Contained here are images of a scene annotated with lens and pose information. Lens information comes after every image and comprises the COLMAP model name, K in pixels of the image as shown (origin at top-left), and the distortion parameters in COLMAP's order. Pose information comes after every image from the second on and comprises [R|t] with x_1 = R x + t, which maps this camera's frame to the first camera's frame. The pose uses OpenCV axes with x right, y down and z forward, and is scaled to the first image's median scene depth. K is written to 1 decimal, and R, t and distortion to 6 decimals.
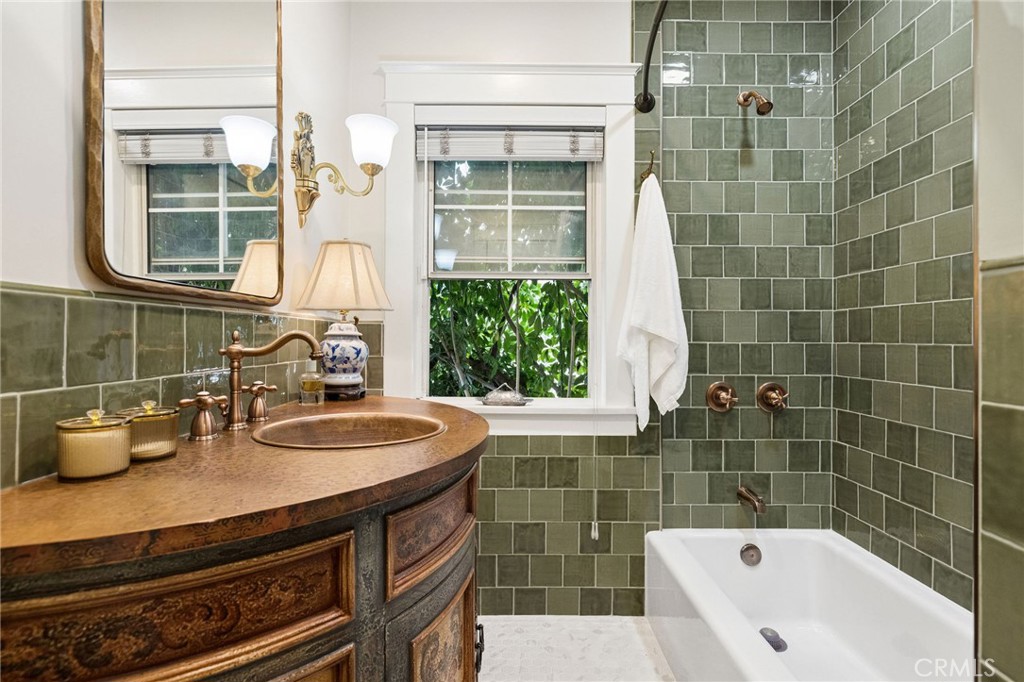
lens RADIAL K [[505.2, 0, 495.4], [0, 505.2, 338.1], [0, 0, 1]] dist [-0.001242, 0.000379]
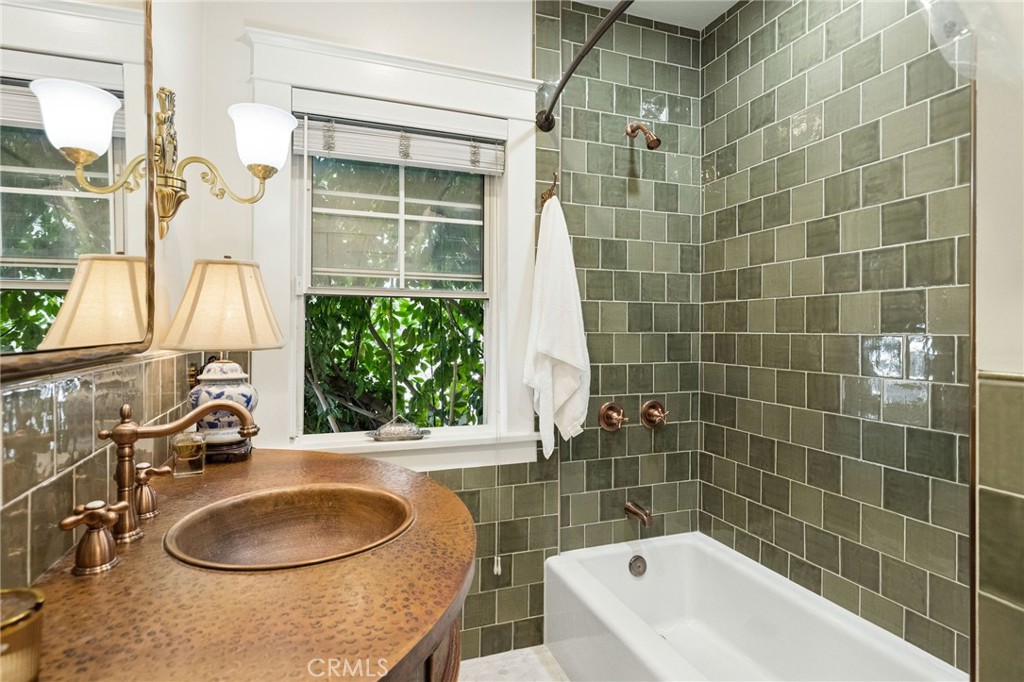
lens RADIAL K [[540.3, 0, 514.3], [0, 540.3, 335.1], [0, 0, 1]] dist [-0.001232, 0.000939]
pose [[0.937599, -0.002290, 0.347712, -0.132930], [0.000996, 0.999992, 0.003900, -0.059360], [-0.347718, -0.003310, 0.937593, 0.039877]]
